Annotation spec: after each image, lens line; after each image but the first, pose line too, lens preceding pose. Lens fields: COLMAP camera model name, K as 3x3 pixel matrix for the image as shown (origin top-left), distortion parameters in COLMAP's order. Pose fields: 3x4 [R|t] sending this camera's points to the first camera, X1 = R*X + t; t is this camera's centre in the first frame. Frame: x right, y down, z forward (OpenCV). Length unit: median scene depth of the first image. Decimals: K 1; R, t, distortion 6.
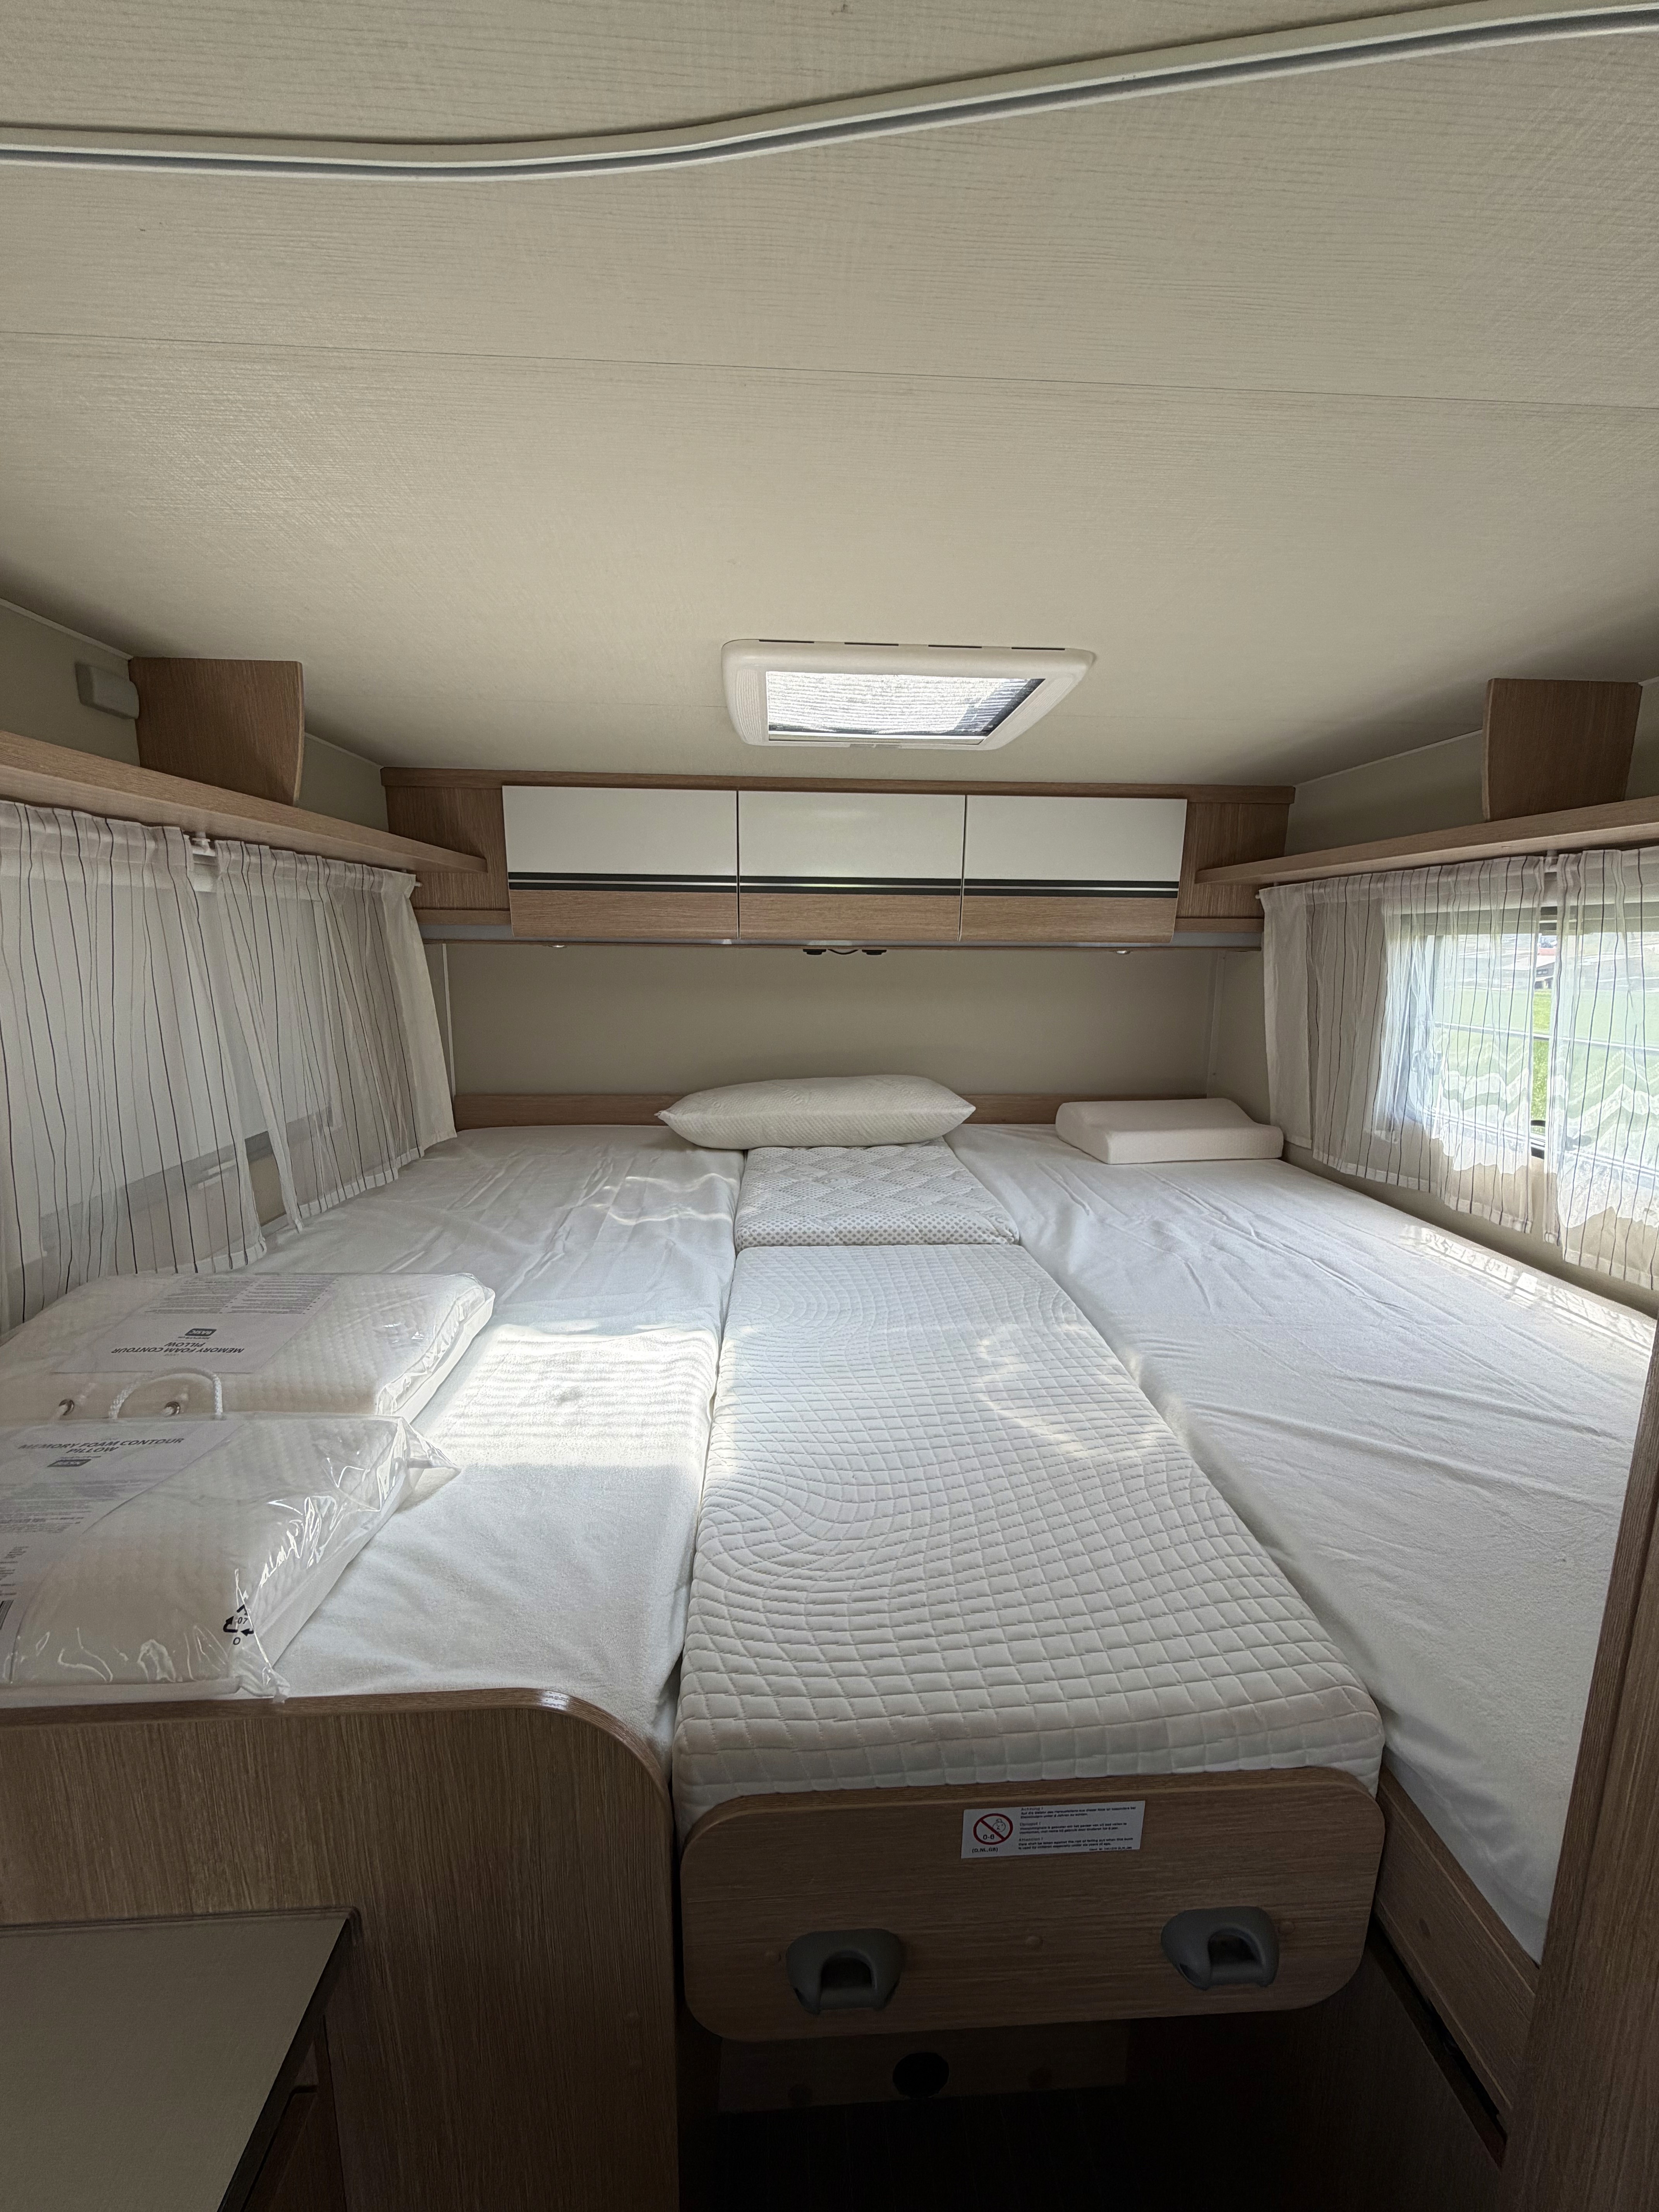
lens RADIAL K [[882.0, 0, 825.8], [0, 882.0, 1092.9], [0, 0, 1]] dist [0.000720, 0.000234]
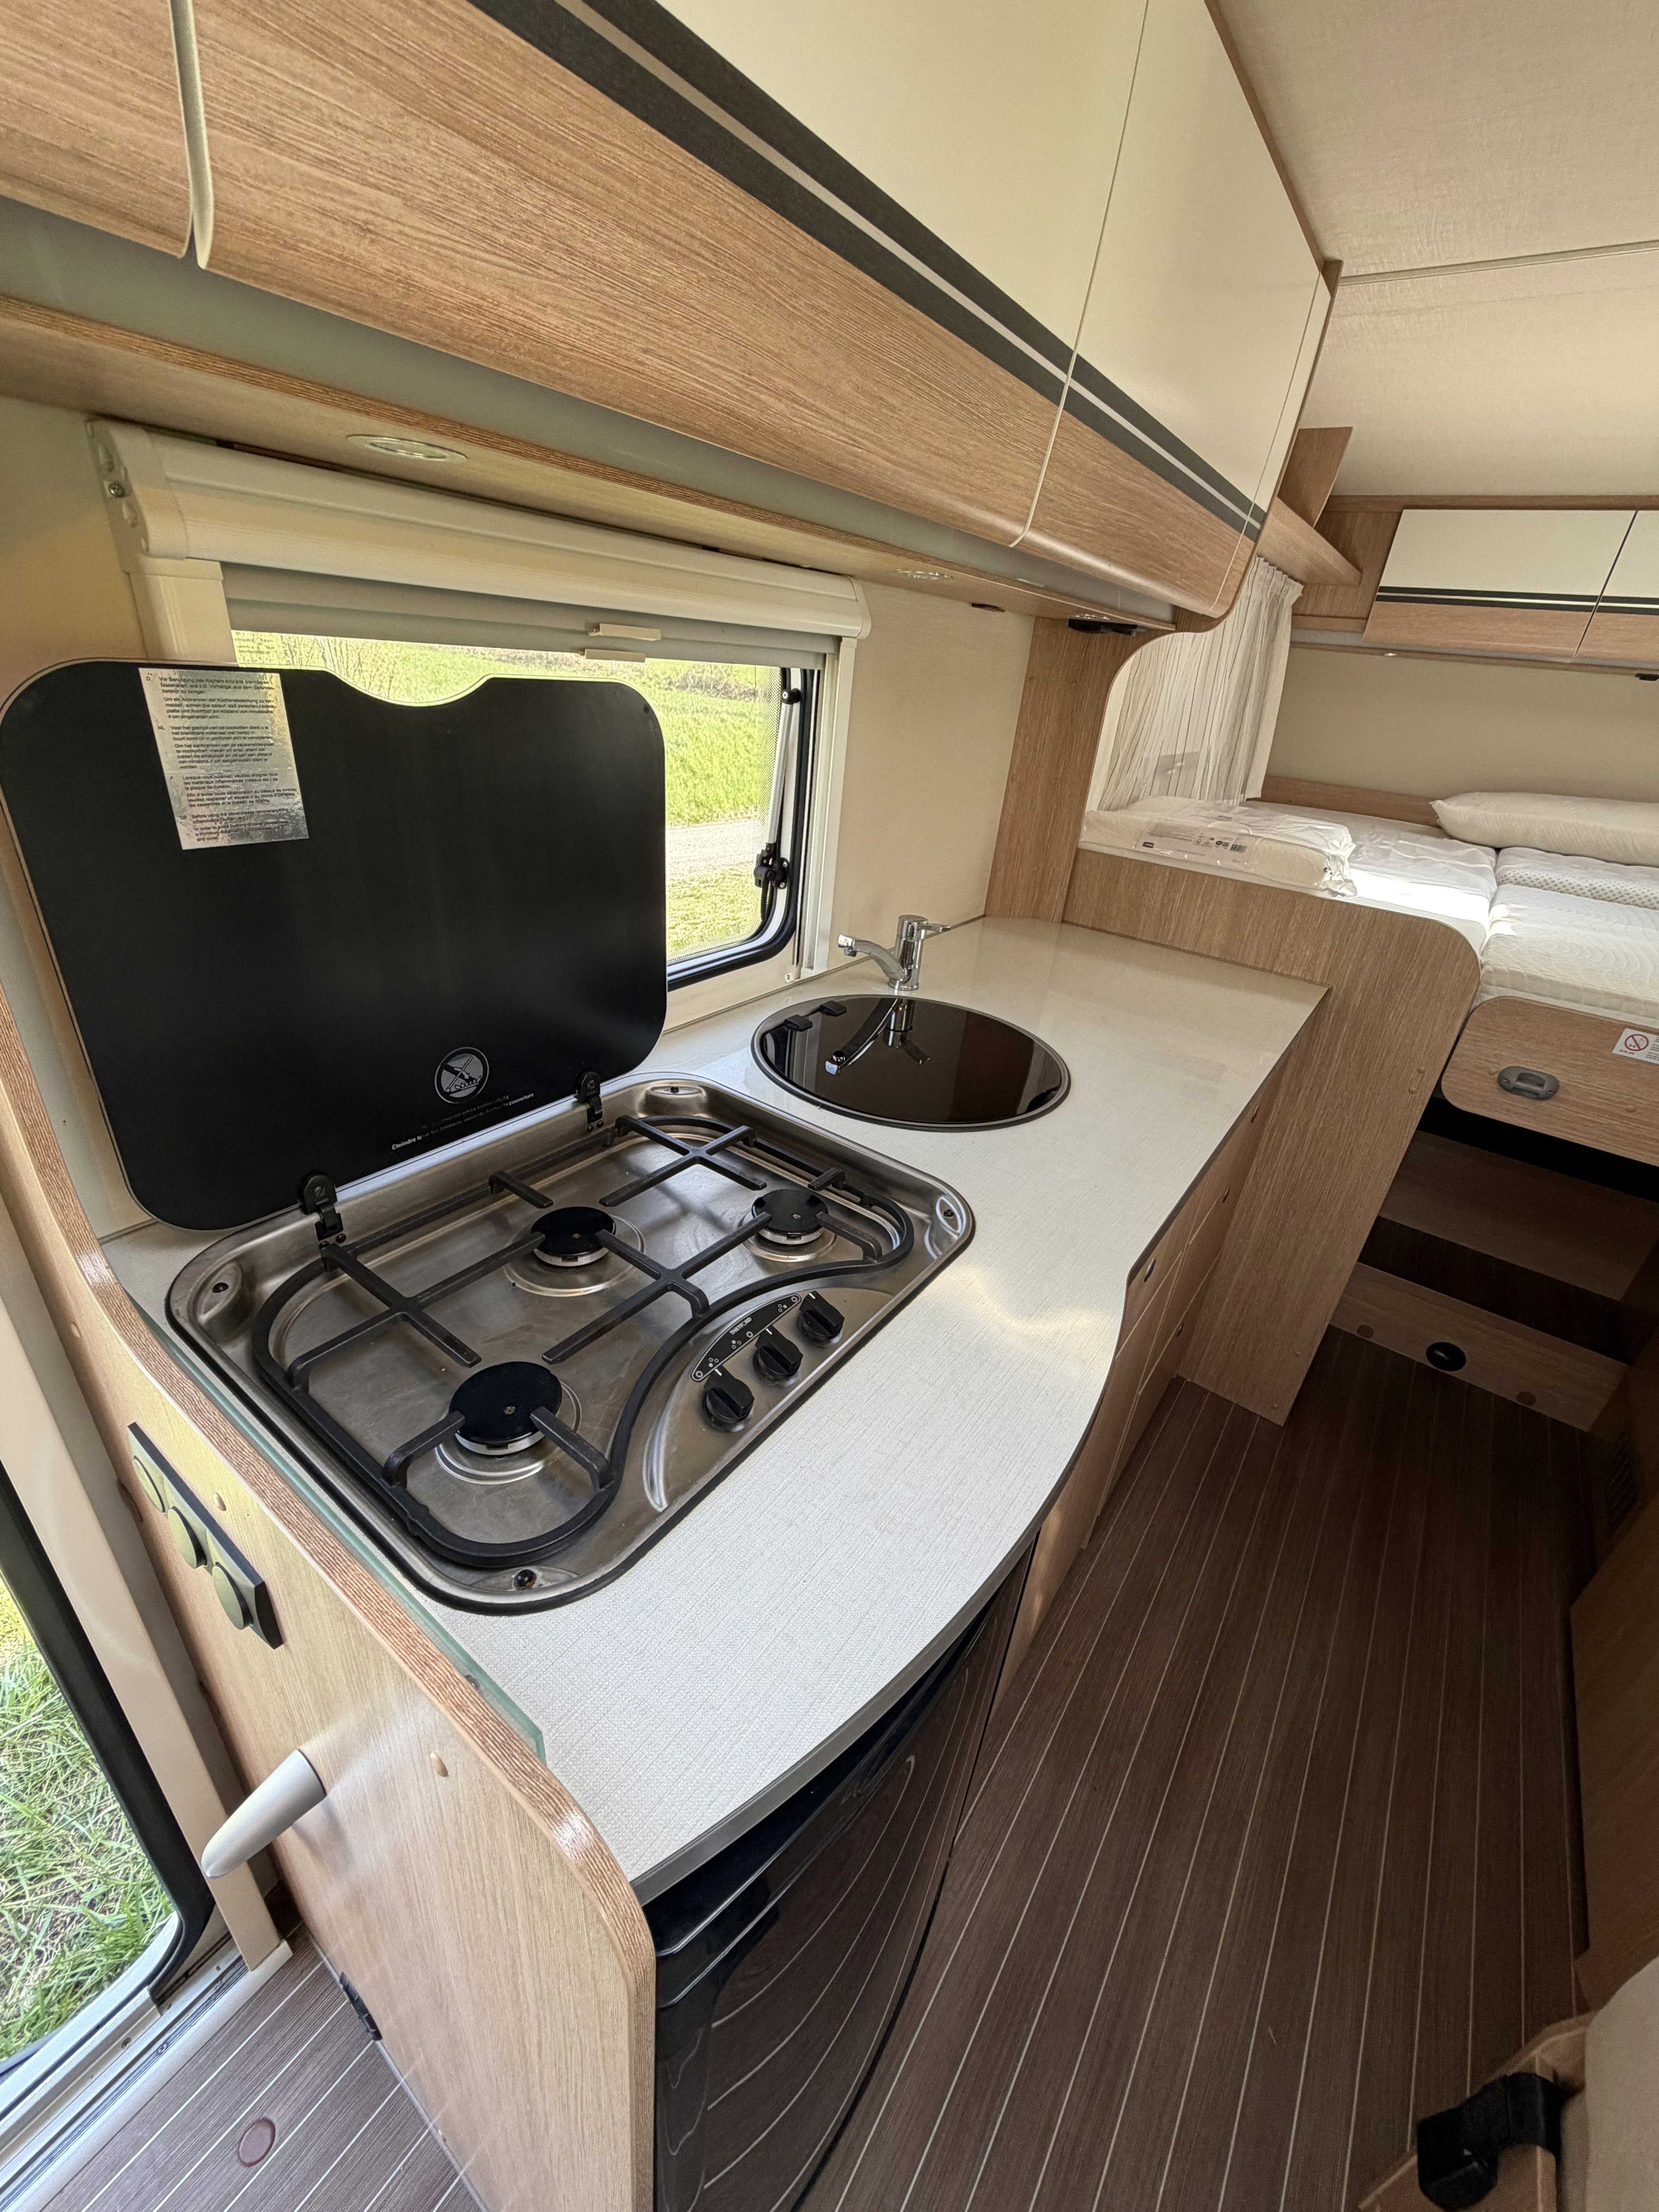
lens RADIAL K [[882.0, 0, 832.4], [0, 882.0, 1095.1], [0, 0, 1]] dist [0.000720, 0.000234]
pose [[0.776993, 0.337569, -0.531346, -0.059004], [-0.189453, 0.930327, 0.314006, 0.230637], [0.600324, -0.143316, 0.786811, -0.734141]]
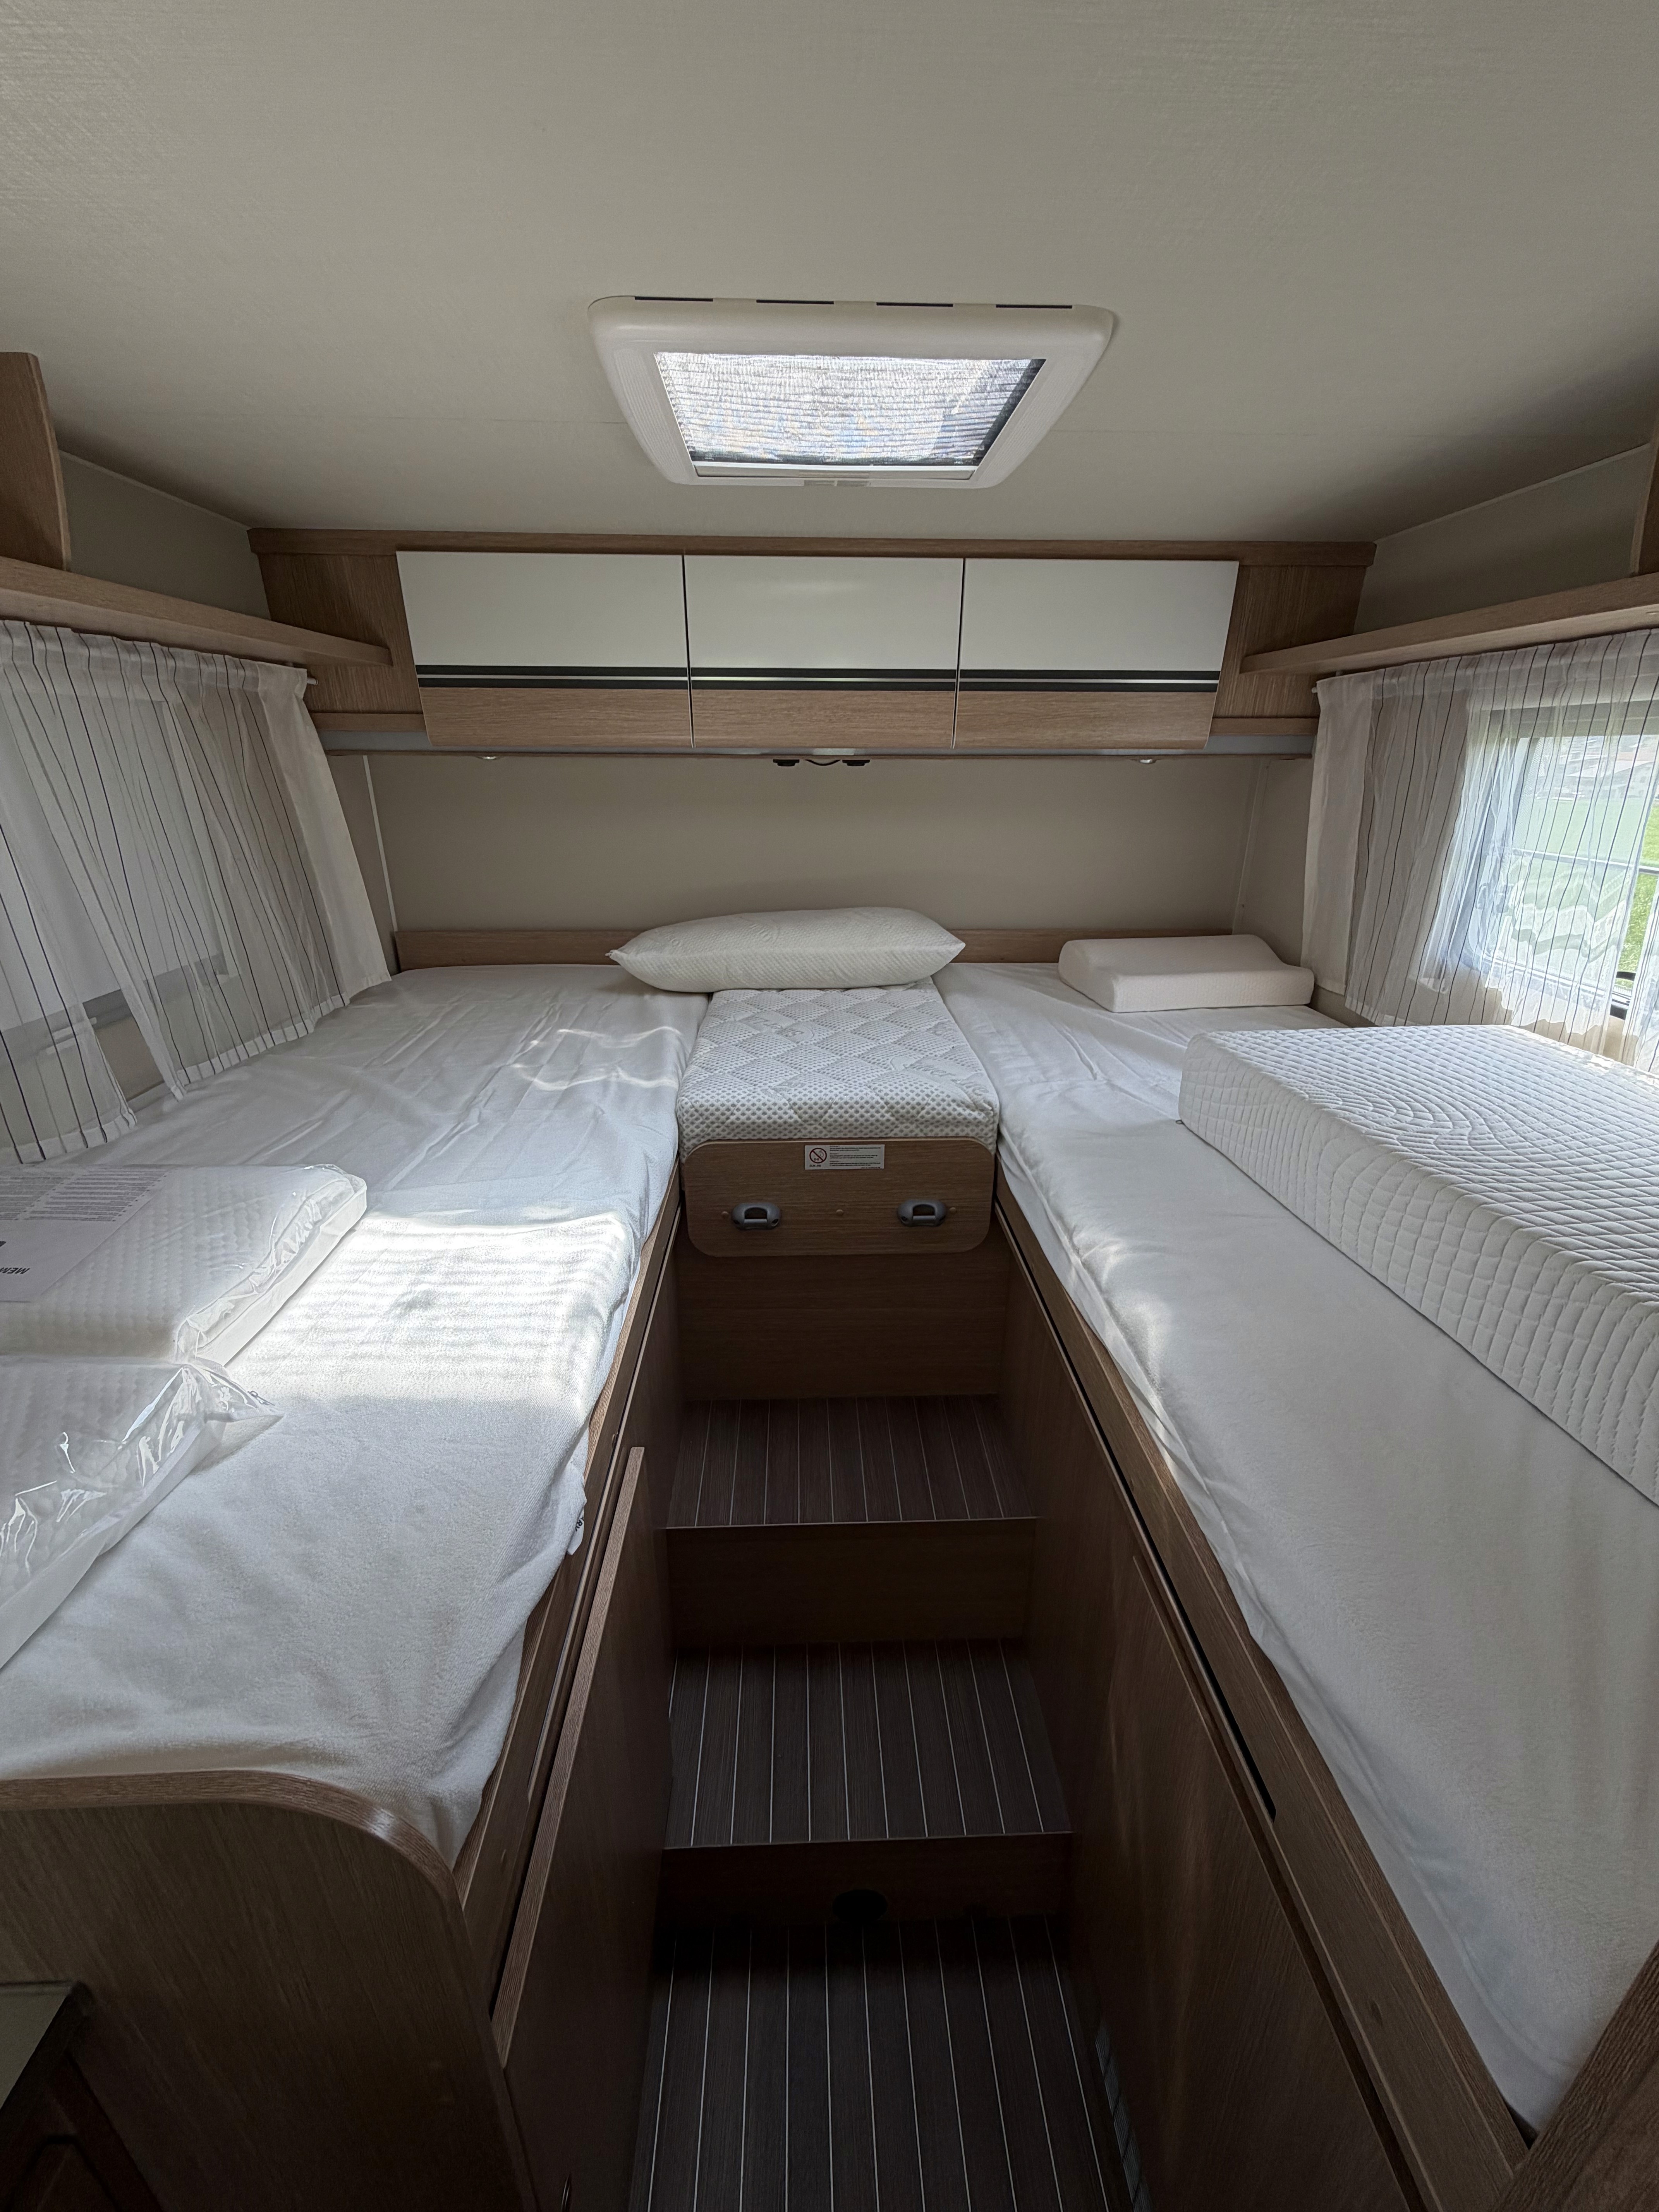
lens RADIAL K [[882.0, 0, 823.7], [0, 882.0, 1094.8], [0, 0, 1]] dist [0.000720, 0.000234]
pose [[0.999672, 0.003706, -0.025324, 0.064944], [0.001486, 0.979383, 0.202005, -0.022531], [0.025551, -0.201977, 0.979057, 0.127082]]
